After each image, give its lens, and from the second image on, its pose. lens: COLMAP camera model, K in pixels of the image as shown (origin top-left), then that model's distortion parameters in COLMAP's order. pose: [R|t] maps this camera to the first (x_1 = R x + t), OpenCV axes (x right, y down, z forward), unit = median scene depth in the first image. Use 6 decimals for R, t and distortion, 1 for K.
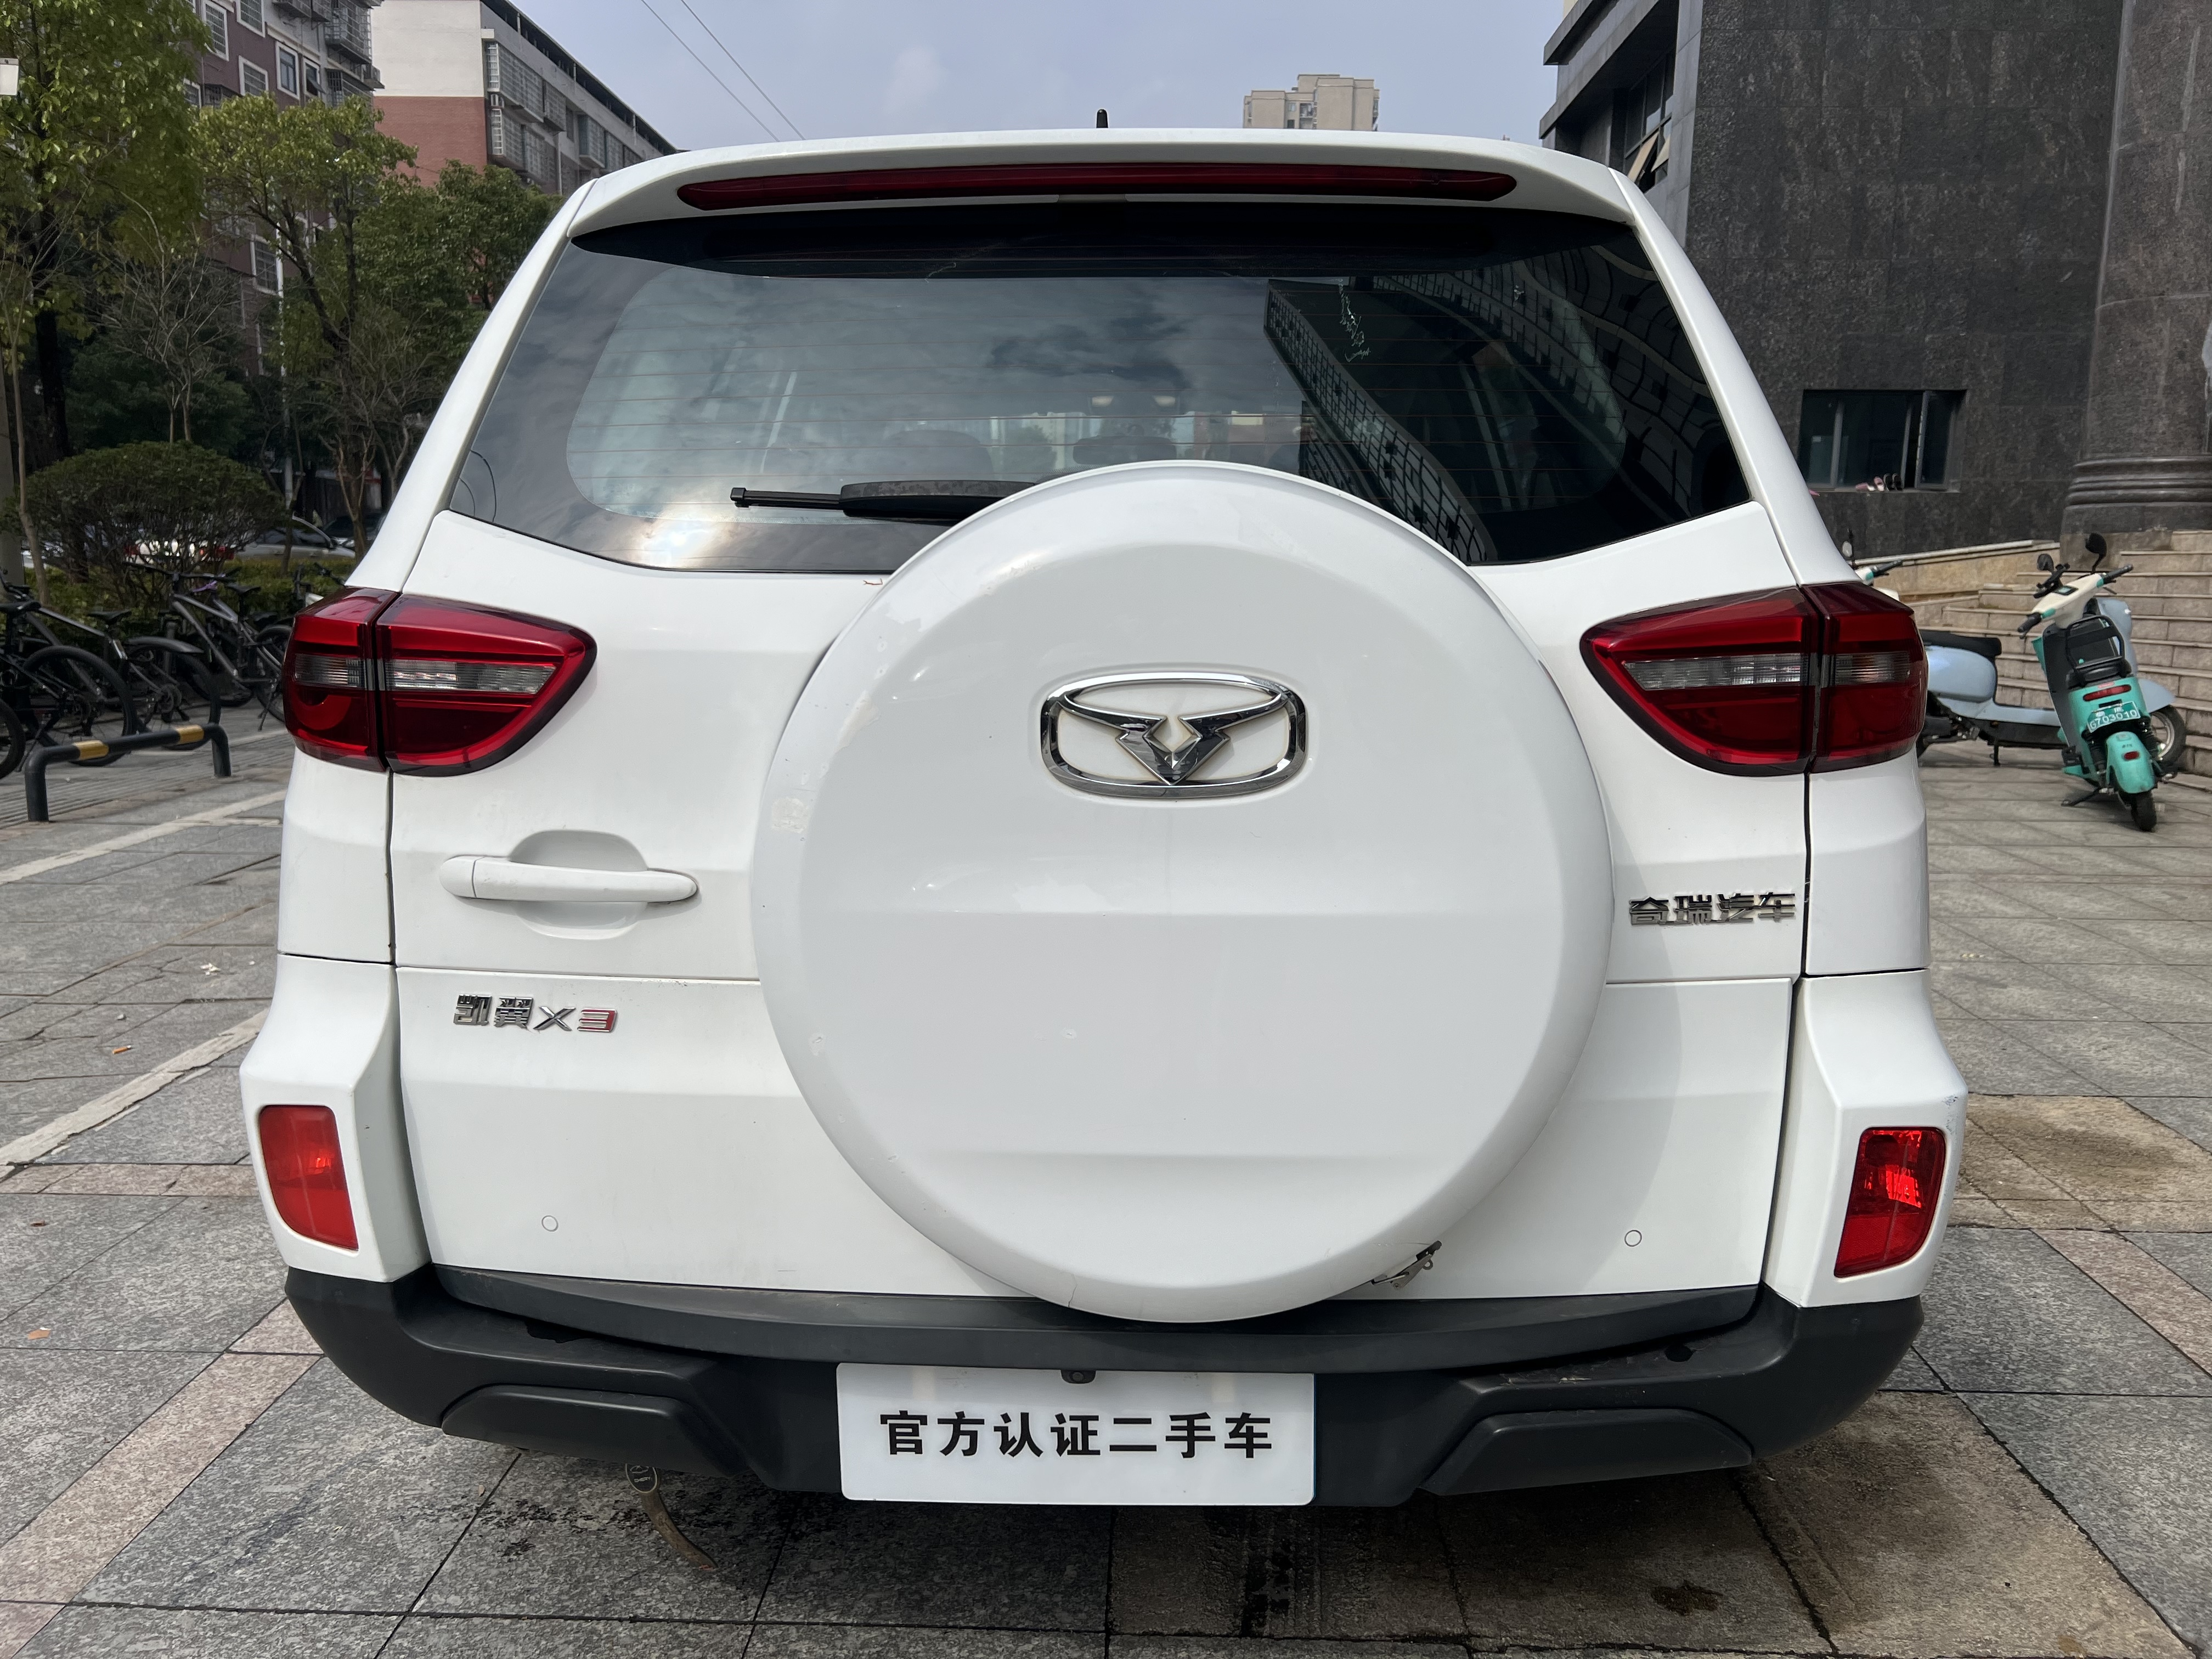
lens RADIAL K [[1661.7, 0, 1099.3], [0, 1661.7, 832.6], [0, 0, 1]] dist [0.061606, -0.066981]
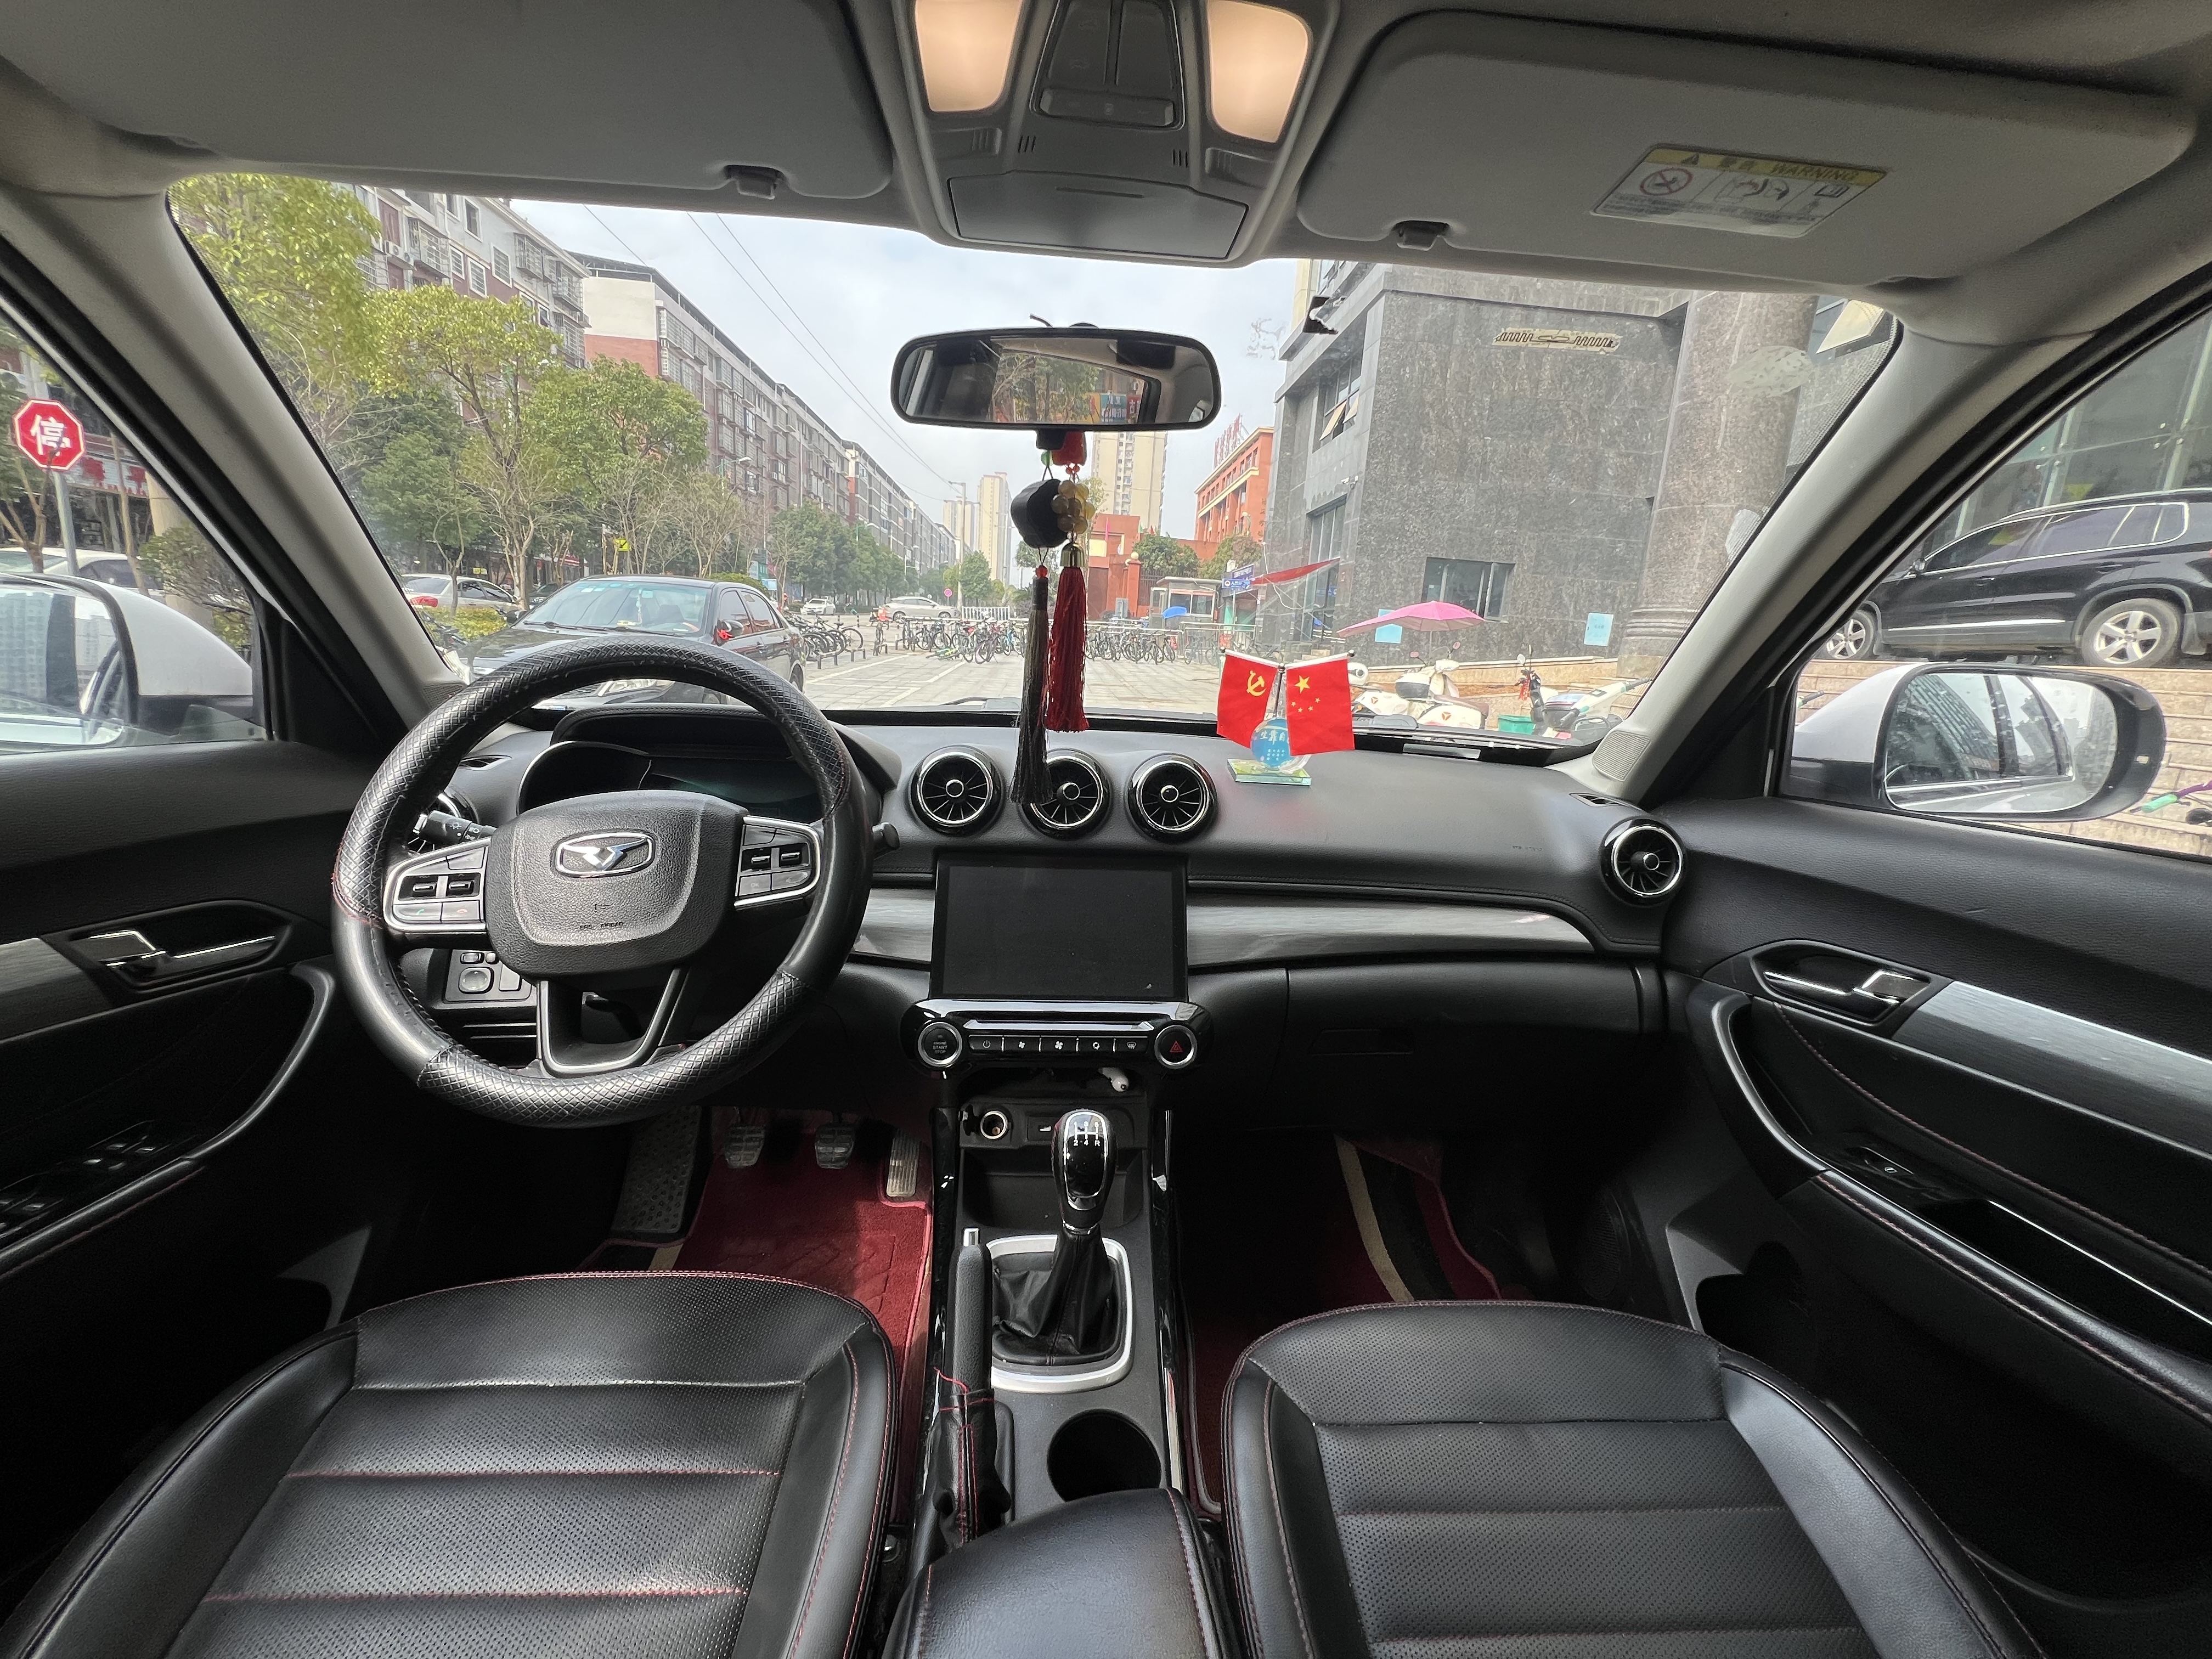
lens RADIAL K [[882.0, 0, 1107.8], [0, 882.0, 823.9], [0, 0, 1]] dist [0.000393, 0.000180]
pose [[0.993224, 0.027551, 0.112902, 0.001415], [-0.033252, 0.998249, 0.048928, -0.047251], [-0.111356, -0.052351, 0.992401, 0.245567]]
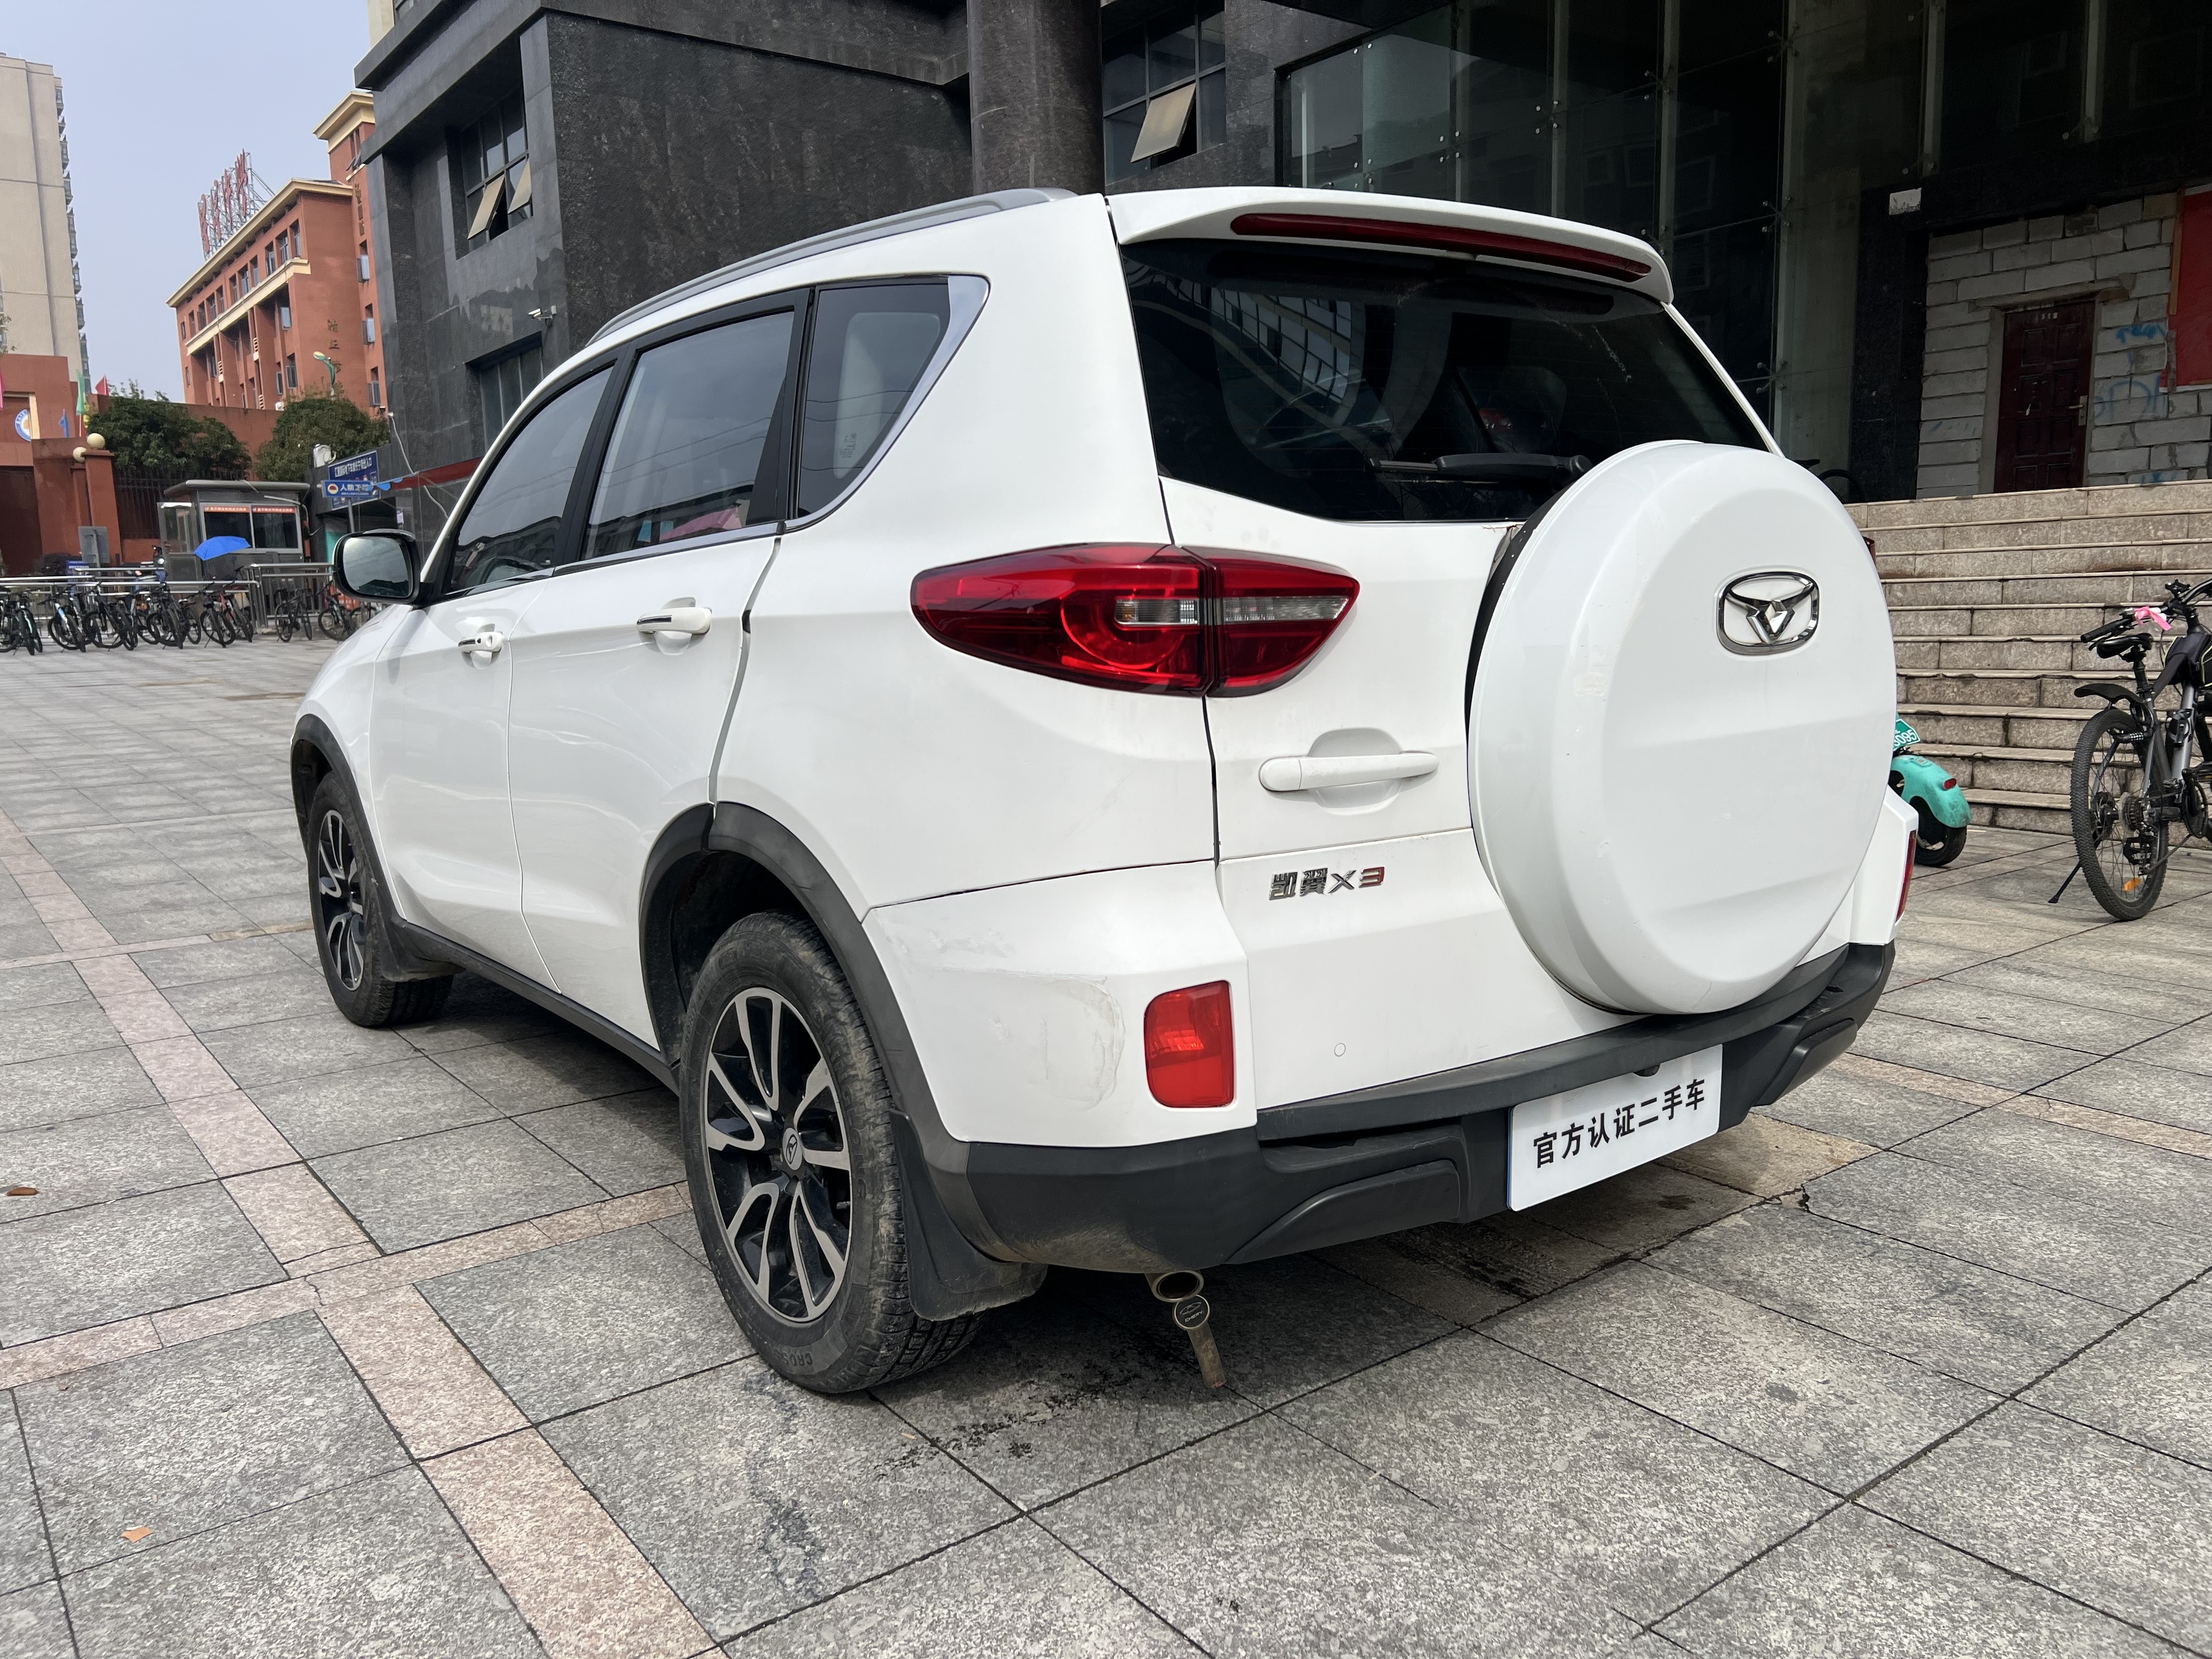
lens RADIAL K [[1661.7, 0, 1099.3], [0, 1661.7, 832.6], [0, 0, 1]] dist [0.061606, -0.066981]
pose [[0.774235, -0.117910, 0.621818, -0.150258], [0.132545, 0.990913, 0.022866, 0.002852], [-0.618863, 0.064715, 0.782828, 0.017417]]
